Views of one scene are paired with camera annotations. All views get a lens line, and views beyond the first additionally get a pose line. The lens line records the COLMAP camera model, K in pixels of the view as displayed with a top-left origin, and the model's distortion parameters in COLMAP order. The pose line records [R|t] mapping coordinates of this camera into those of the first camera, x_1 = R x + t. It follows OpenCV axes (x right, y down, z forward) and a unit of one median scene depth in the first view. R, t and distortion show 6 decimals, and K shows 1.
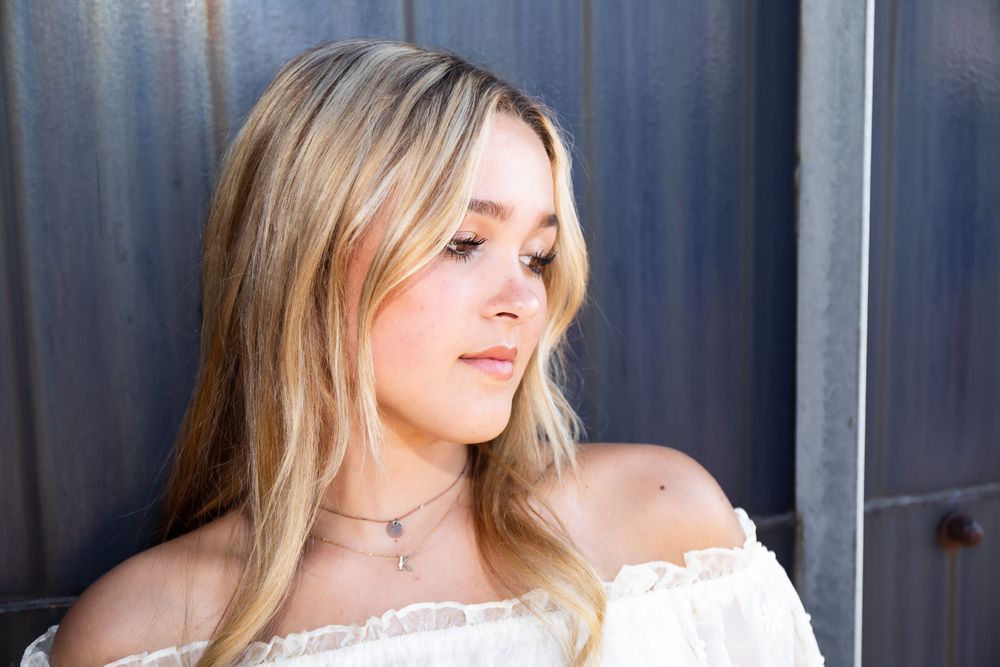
lens RADIAL K [[1386.7, 0, 470.2], [0, 1386.7, 383.5], [0, 0, 1]] dist [0.071858, 0.000000]
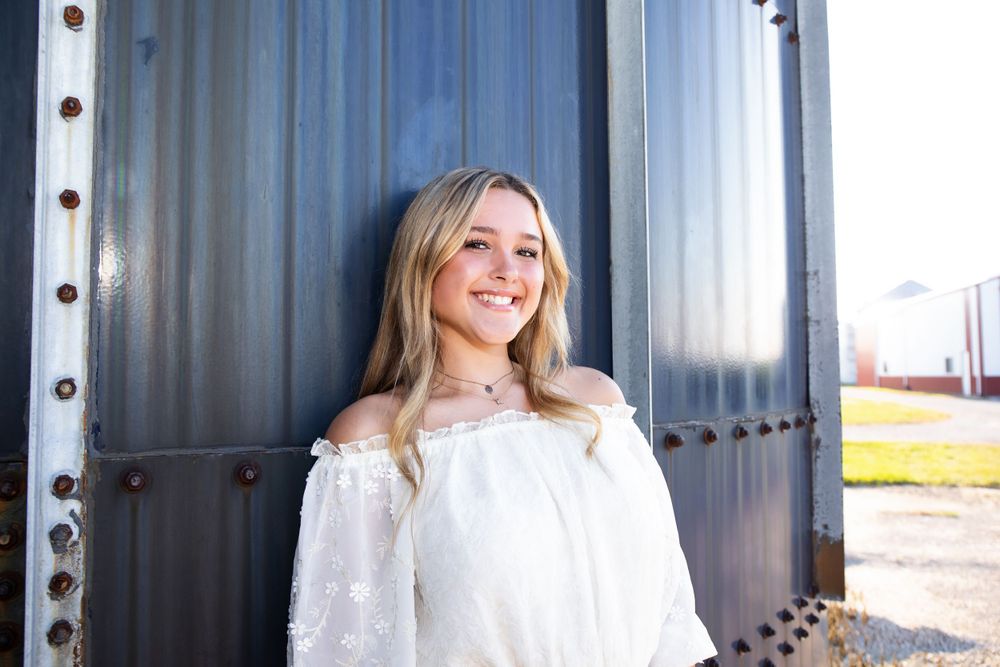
lens RADIAL K [[802.4, 0, 496.8], [0, 802.4, 326.3], [0, 0, 1]] dist [-0.056047, 0.051288]
pose [[0.947106, 0.037711, 0.318698, -0.451901], [0.028346, 0.979360, -0.200124, 0.252613], [-0.319667, 0.198572, 0.926489, -0.126969]]
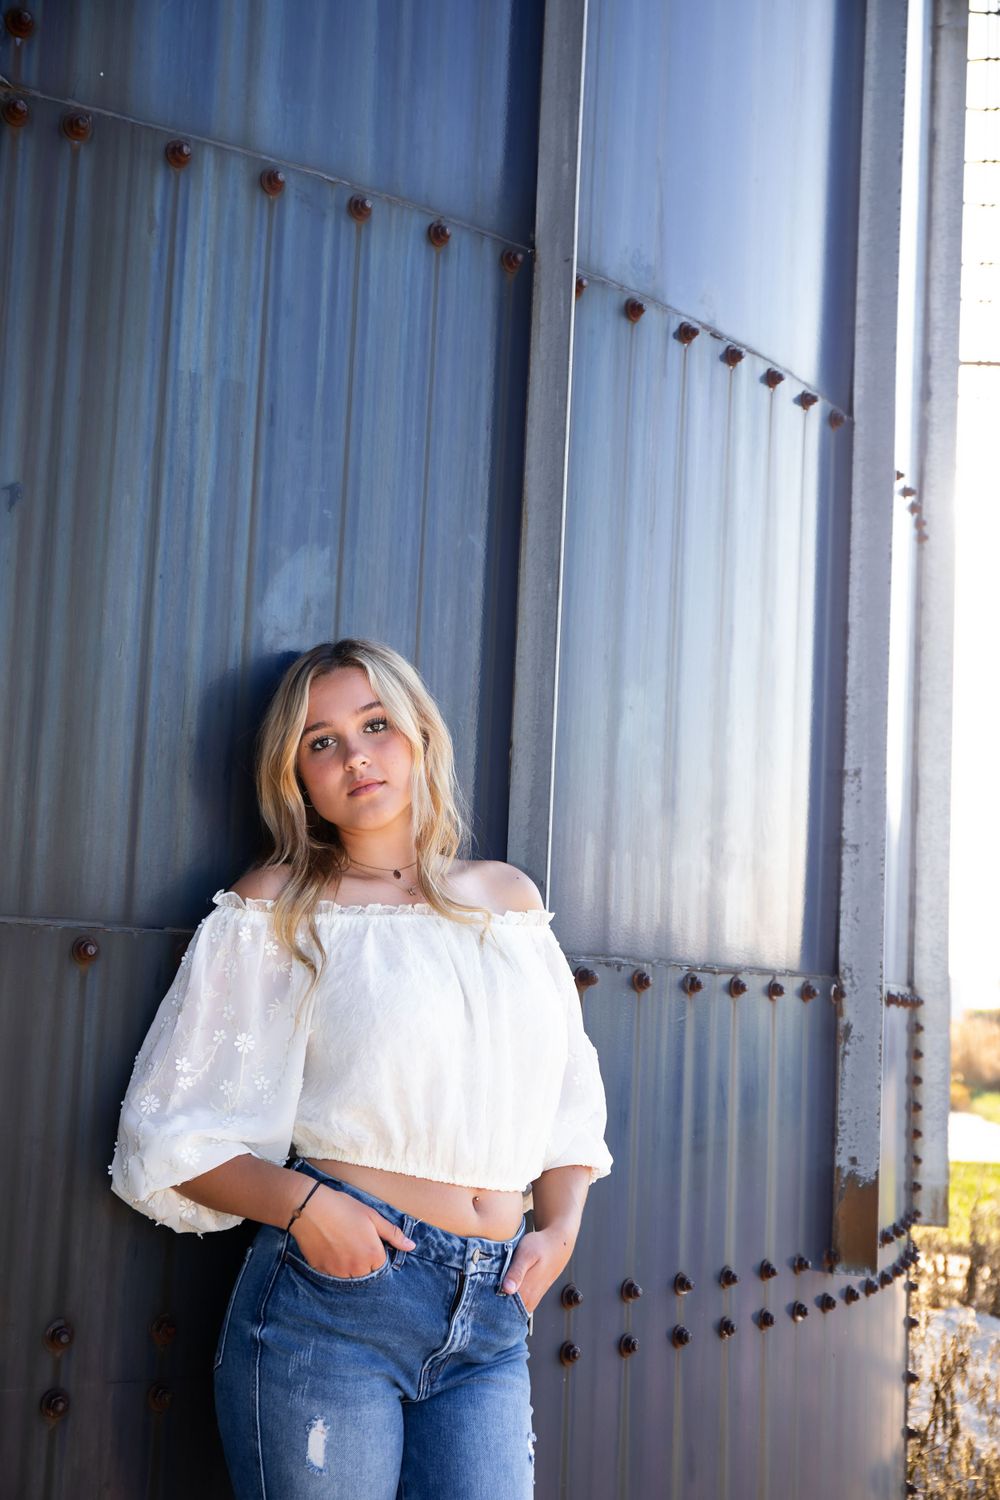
lens RADIAL K [[2080.0, 0, 498.9], [0, 2080.0, 755.0], [0, 0, 1]] dist [0.071858, 0.000000]
pose [[0.924502, 0.109590, 0.365084, -1.004551], [-0.013914, 0.966844, -0.254989, 0.713579], [-0.380924, 0.230658, 0.895374, -1.835248]]
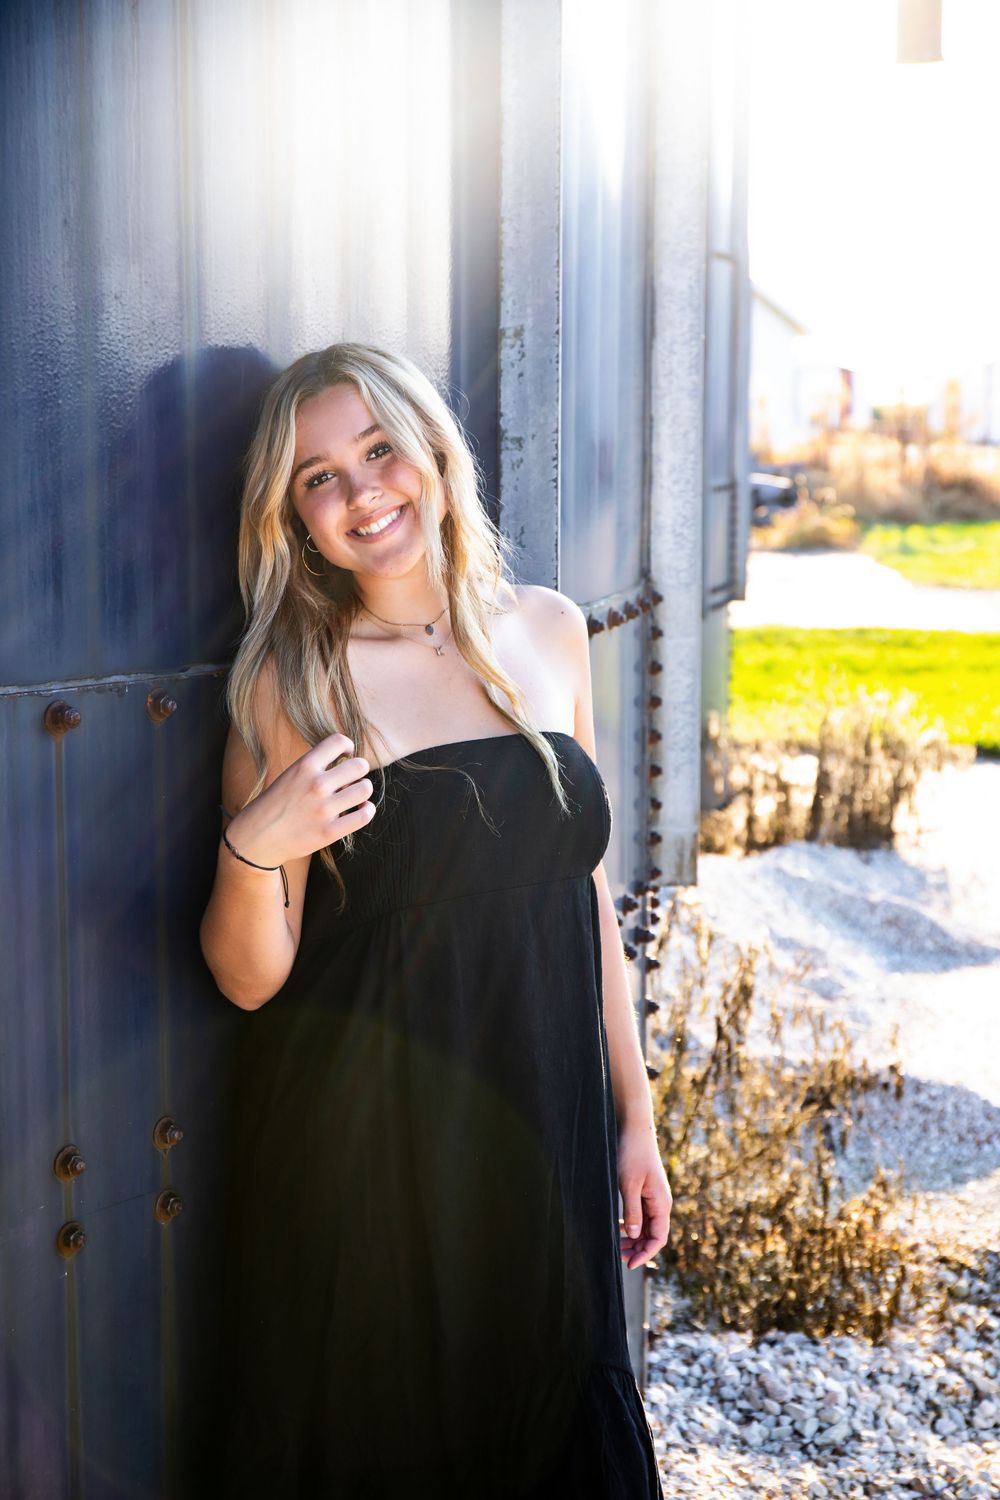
lens RADIAL K [[2458.5, 0, 490.7], [0, 2458.5, 744.6], [0, 0, 1]] dist [0.091355, 0.000000]
pose [[0.900539, -0.032872, 0.433530, -0.294033], [0.039100, 0.999220, -0.005454, 0.223677], [-0.433013, 0.021862, 0.901123, -1.379521]]
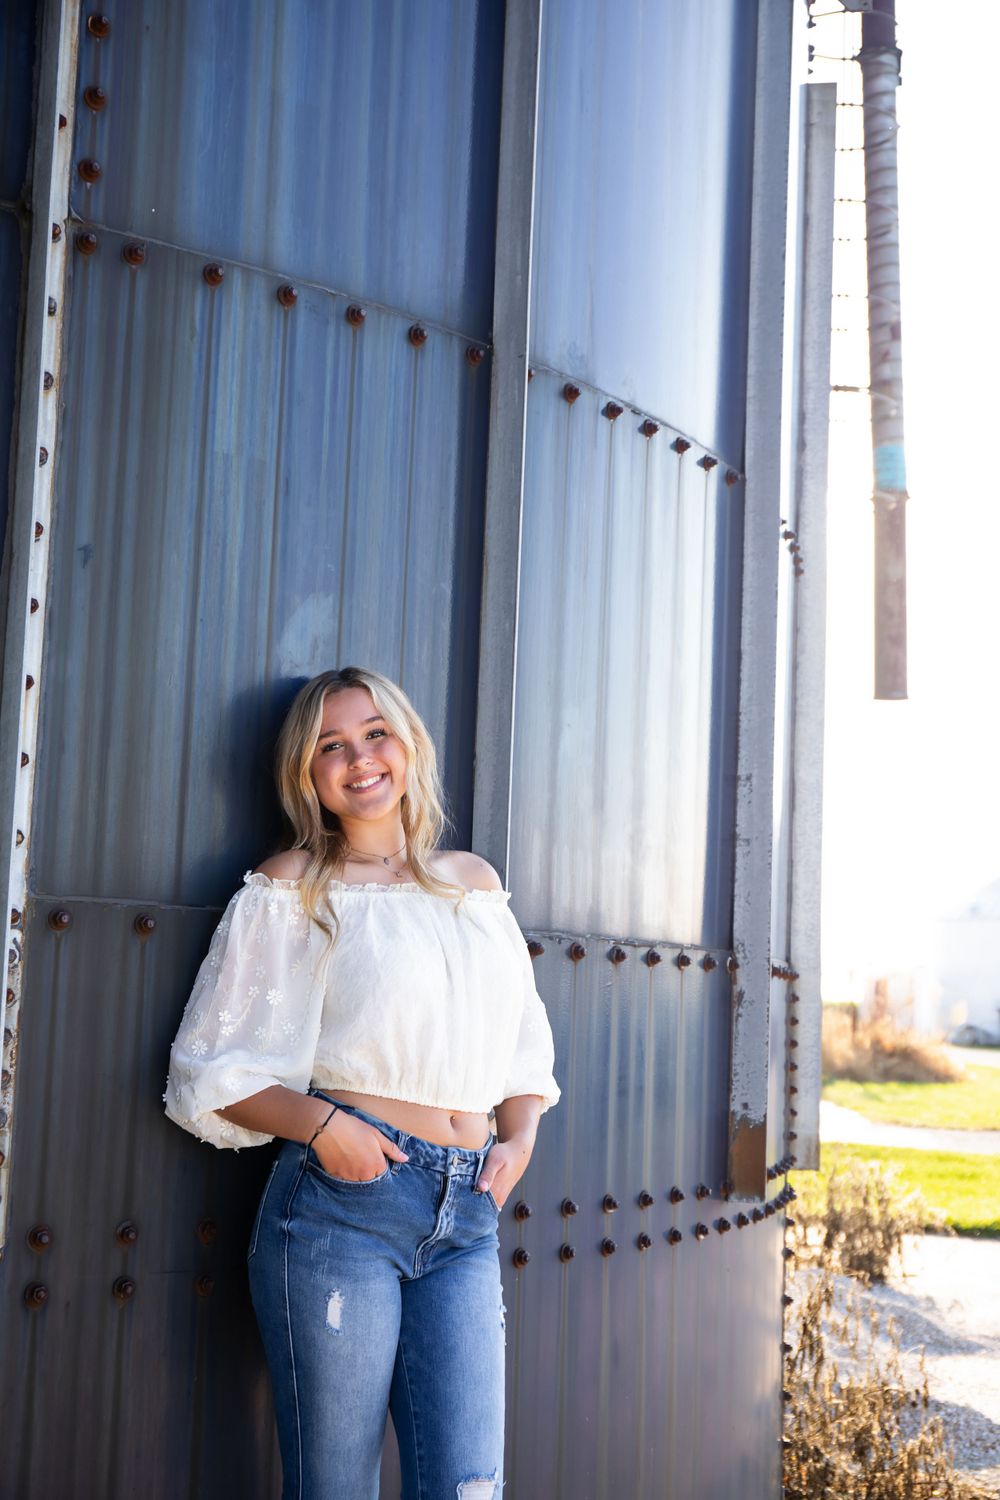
lens RADIAL K [[2080.0, 0, 483.4], [0, 2080.0, 756.7], [0, 0, 1]] dist [0.071858, 0.000000]
pose [[0.899579, 0.110016, 0.422675, -1.494991], [0.000747, 0.967366, -0.253381, 0.882378], [-0.436757, 0.228252, 0.870140, -2.418573]]
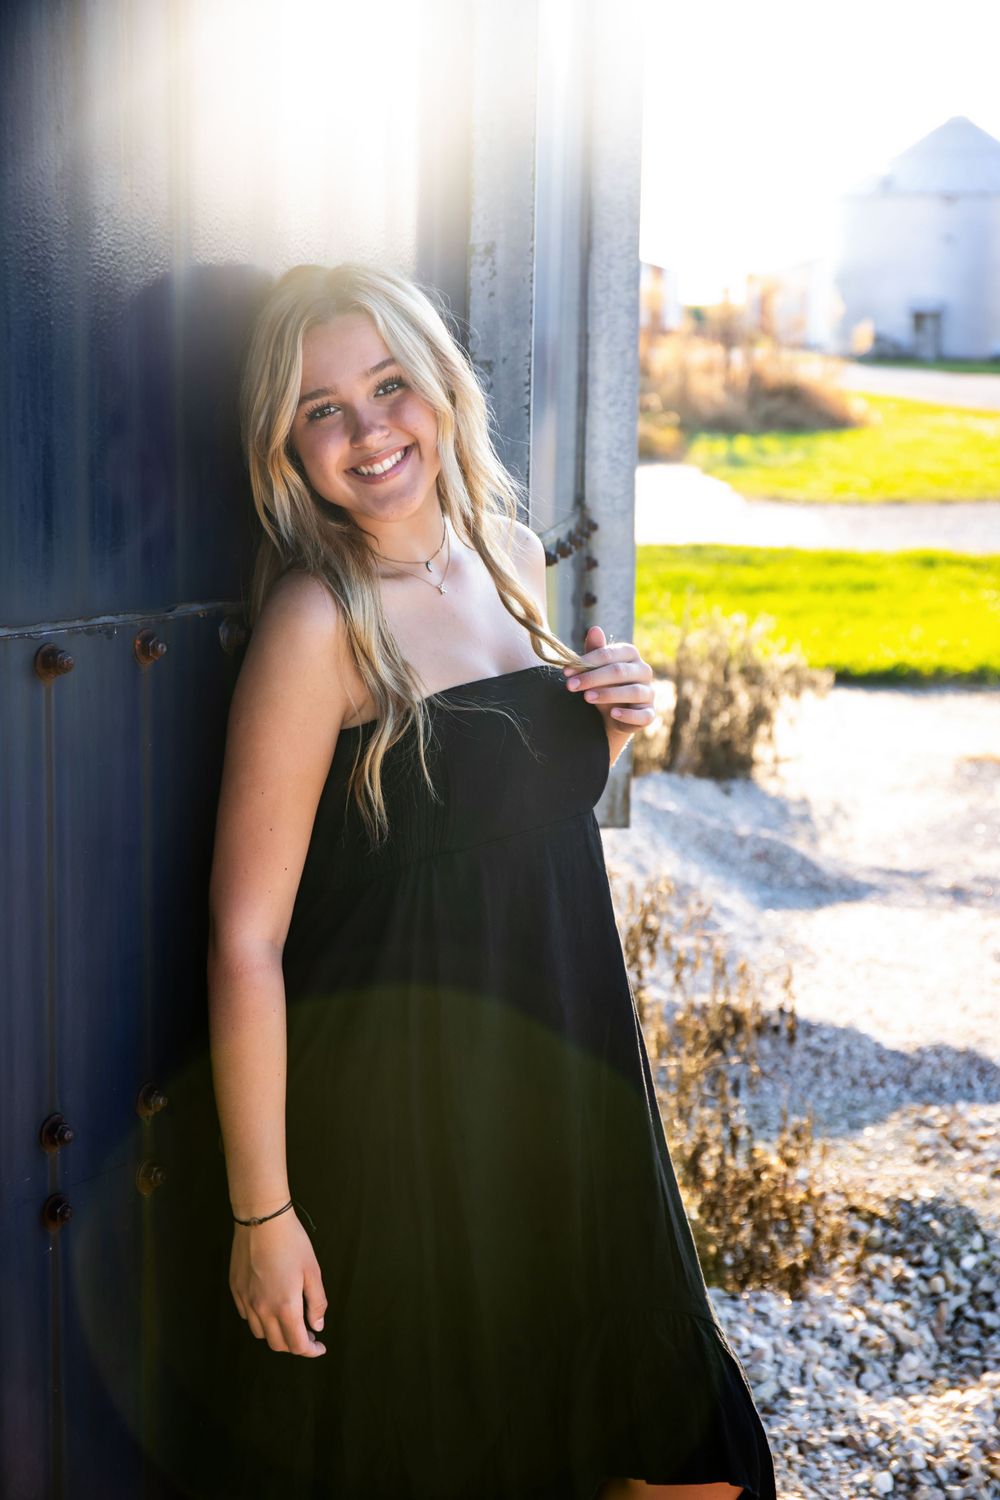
lens RADIAL K [[2609.4, 0, 503.1], [0, 2609.4, 747.7], [0, 0, 1]] dist [0.127068, 0.000000]
pose [[0.859401, -0.046990, 0.509139, -0.543301], [0.036502, 0.998866, 0.030575, 0.180810], [-0.509998, -0.007691, 0.860141, -1.291385]]
